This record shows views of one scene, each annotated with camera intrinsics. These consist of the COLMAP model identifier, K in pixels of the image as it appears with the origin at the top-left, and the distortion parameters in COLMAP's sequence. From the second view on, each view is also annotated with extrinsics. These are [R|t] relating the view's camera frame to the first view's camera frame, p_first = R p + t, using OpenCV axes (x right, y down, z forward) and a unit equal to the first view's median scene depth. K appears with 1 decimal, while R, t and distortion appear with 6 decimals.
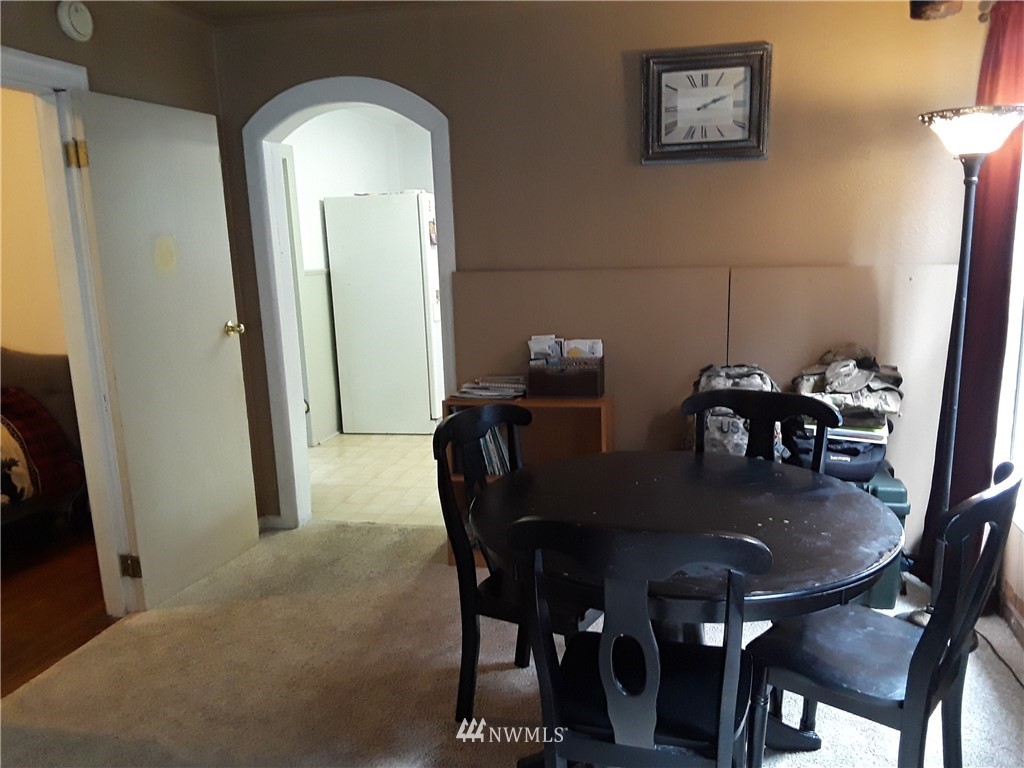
lens RADIAL K [[840.4, 0, 538.5], [0, 840.4, 399.3], [0, 0, 1]] dist [0.141628, -0.224918]
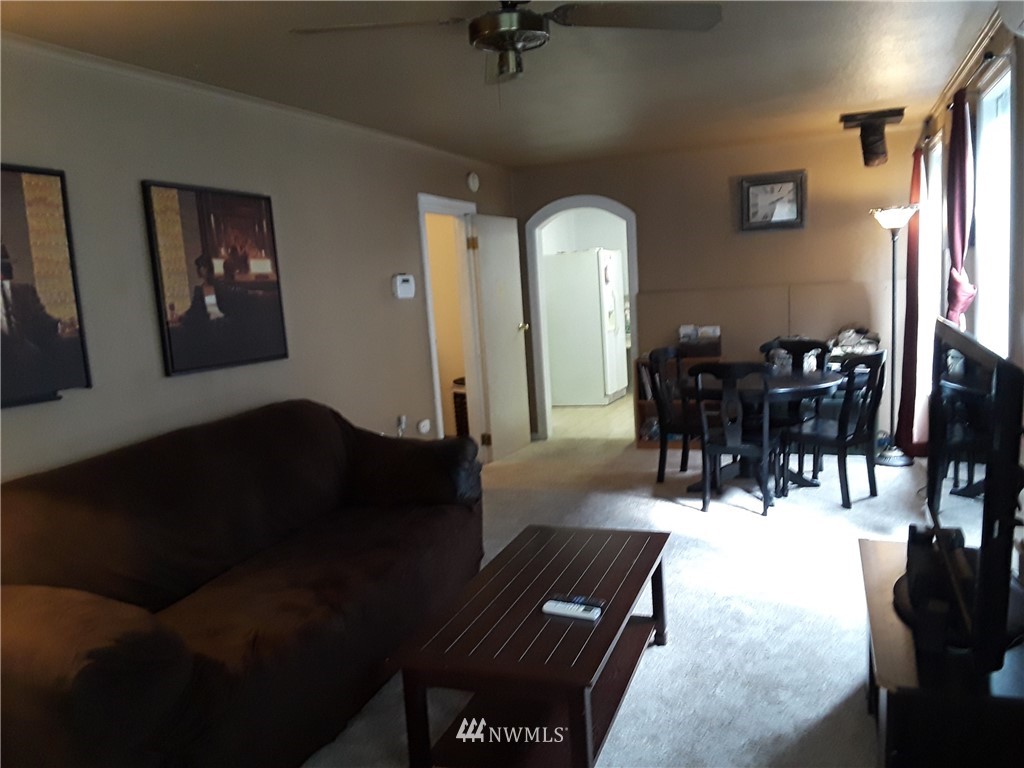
lens RADIAL K [[840.4, 0, 538.5], [0, 840.4, 399.3], [0, 0, 1]] dist [0.141628, -0.224918]
pose [[0.990865, -0.013449, -0.134189, -0.077891], [0.006563, 0.998645, -0.051622, 0.198146], [0.134701, 0.050270, 0.989610, -0.963941]]
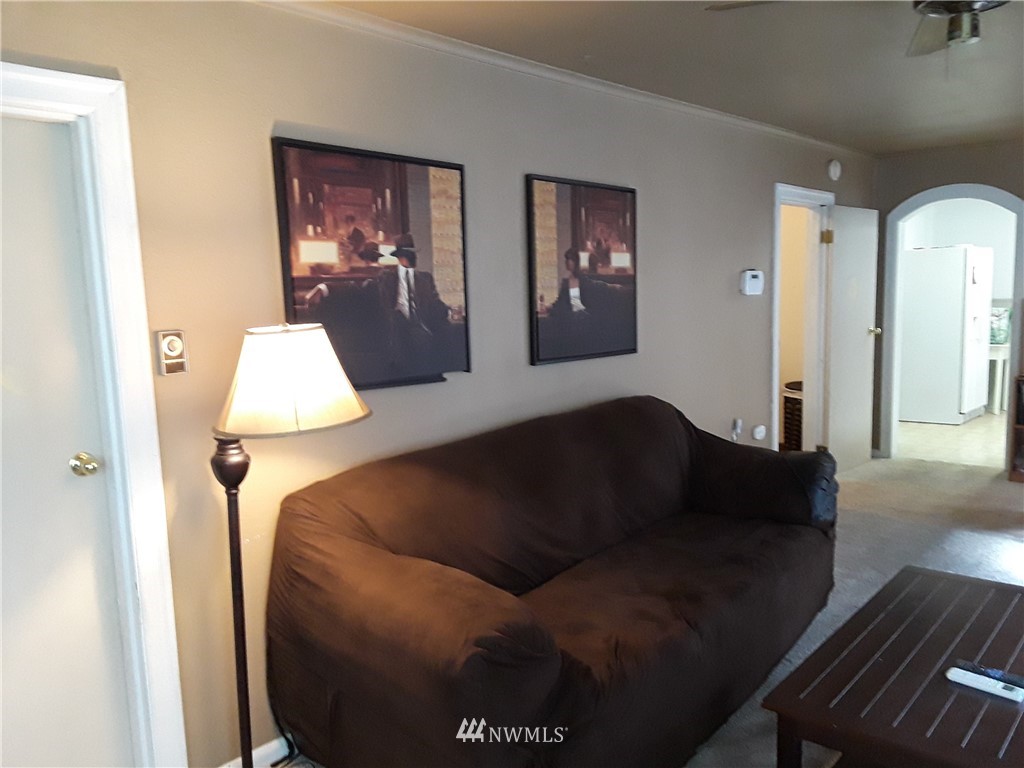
lens RADIAL K [[840.4, 0, 538.5], [0, 840.4, 399.3], [0, 0, 1]] dist [0.141628, -0.224918]
pose [[0.883984, 0.067153, -0.462669, -0.164626], [-0.091122, 0.995399, -0.029624, 0.187200], [0.458551, 0.068347, 0.886036, -0.927955]]
